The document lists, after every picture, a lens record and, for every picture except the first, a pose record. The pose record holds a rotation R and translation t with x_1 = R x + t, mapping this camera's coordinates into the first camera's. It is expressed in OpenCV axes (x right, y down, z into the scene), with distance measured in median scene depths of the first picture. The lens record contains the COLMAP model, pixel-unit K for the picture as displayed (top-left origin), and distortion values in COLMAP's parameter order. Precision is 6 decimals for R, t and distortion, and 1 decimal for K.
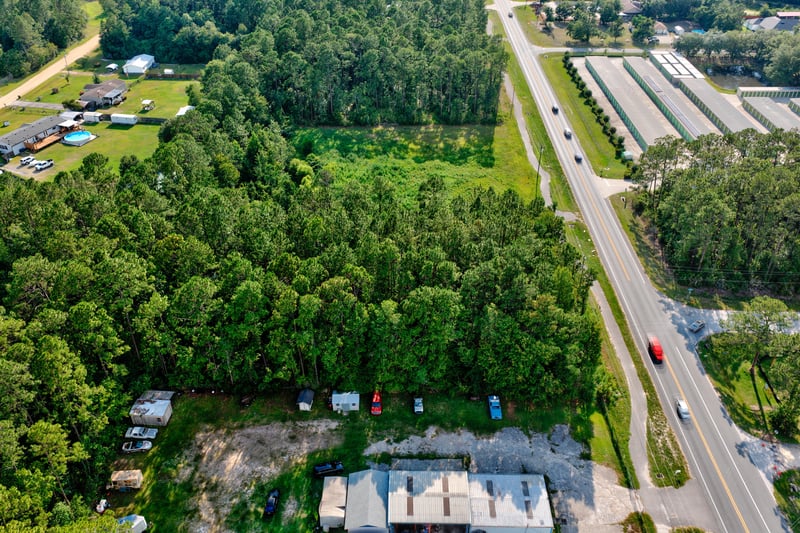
lens RADIAL K [[655.5, 0, 401.7], [0, 655.5, 264.8], [0, 0, 1]] dist [0.031457, -0.047496]
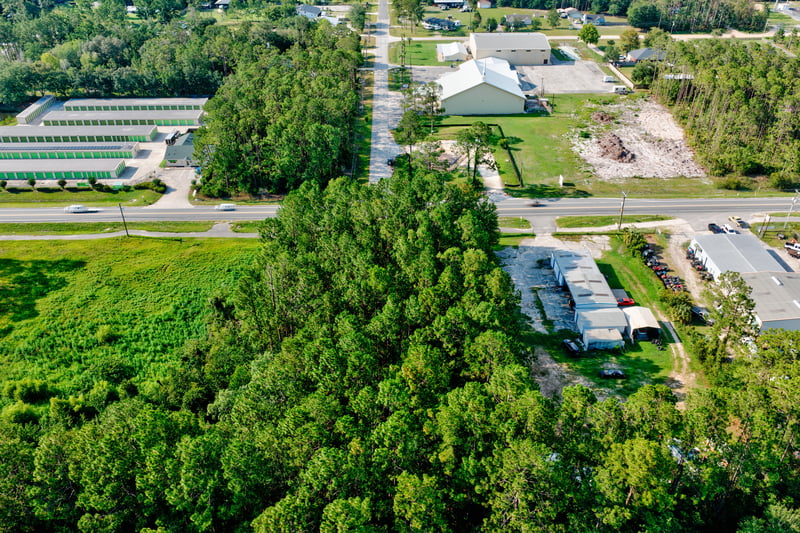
lens RADIAL K [[655.5, 0, 401.7], [0, 655.5, 264.8], [0, 0, 1]] dist [0.031457, -0.047496]
pose [[-0.037353, -0.533909, 0.844717, -1.024729], [0.564483, 0.686252, 0.458711, -0.536265], [-0.824599, 0.493963, 0.275749, 0.787586]]
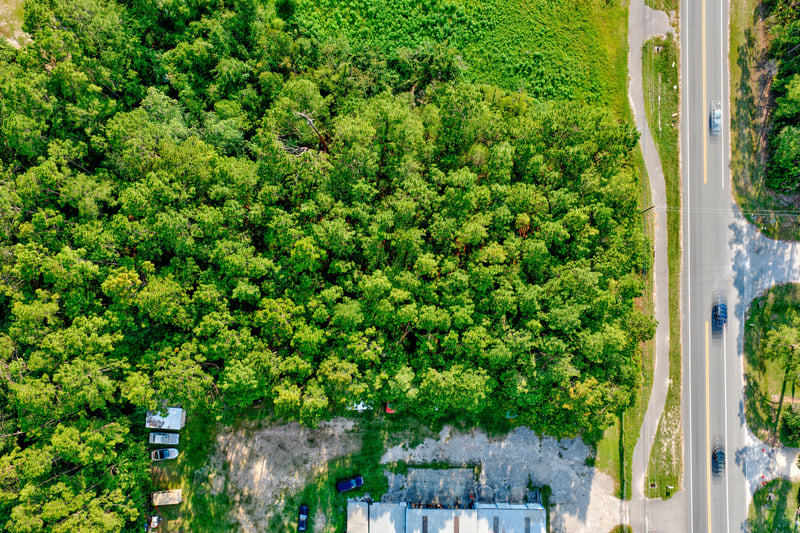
lens RADIAL K [[655.5, 0, 401.7], [0, 655.5, 264.8], [0, 0, 1]] dist [0.031457, -0.047496]
pose [[0.999997, -0.001268, -0.002254, -0.020732], [0.002560, 0.608378, 0.793643, -0.722755], [0.000365, -0.793646, 0.608379, 0.587732]]
